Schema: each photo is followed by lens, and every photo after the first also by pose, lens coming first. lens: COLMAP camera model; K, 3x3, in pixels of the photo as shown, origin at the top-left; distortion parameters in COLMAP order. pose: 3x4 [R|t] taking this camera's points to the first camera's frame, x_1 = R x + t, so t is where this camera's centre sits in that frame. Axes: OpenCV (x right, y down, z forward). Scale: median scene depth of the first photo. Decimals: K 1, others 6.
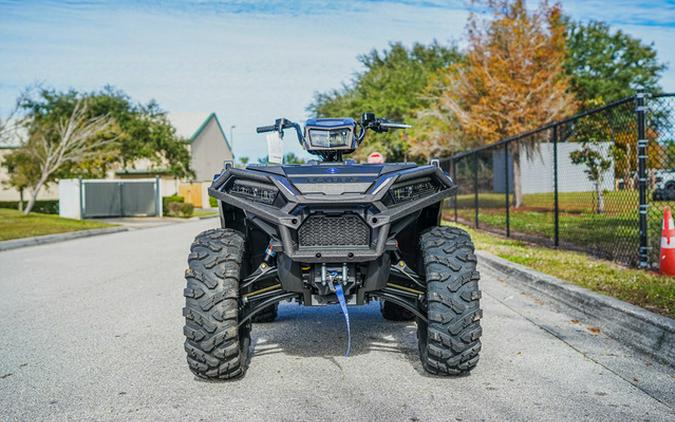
lens RADIAL K [[674.3, 0, 337.1], [0, 674.3, 208.6], [0, 0, 1]] dist [-0.048468, 0.000000]
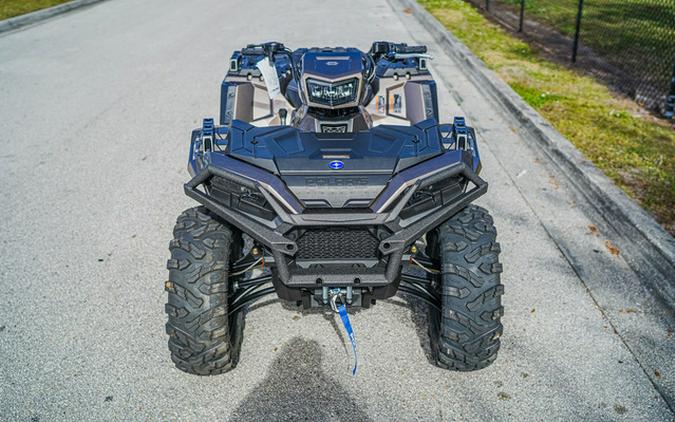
lens RADIAL K [[674.3, 0, 339.2], [0, 674.3, 210.5], [0, 0, 1]] dist [-0.048468, 0.000000]
pose [[0.999913, 0.008497, 0.010068, -0.010913], [-0.011682, 0.925119, 0.379498, -0.314717], [-0.006090, -0.379583, 0.925138, 0.229066]]
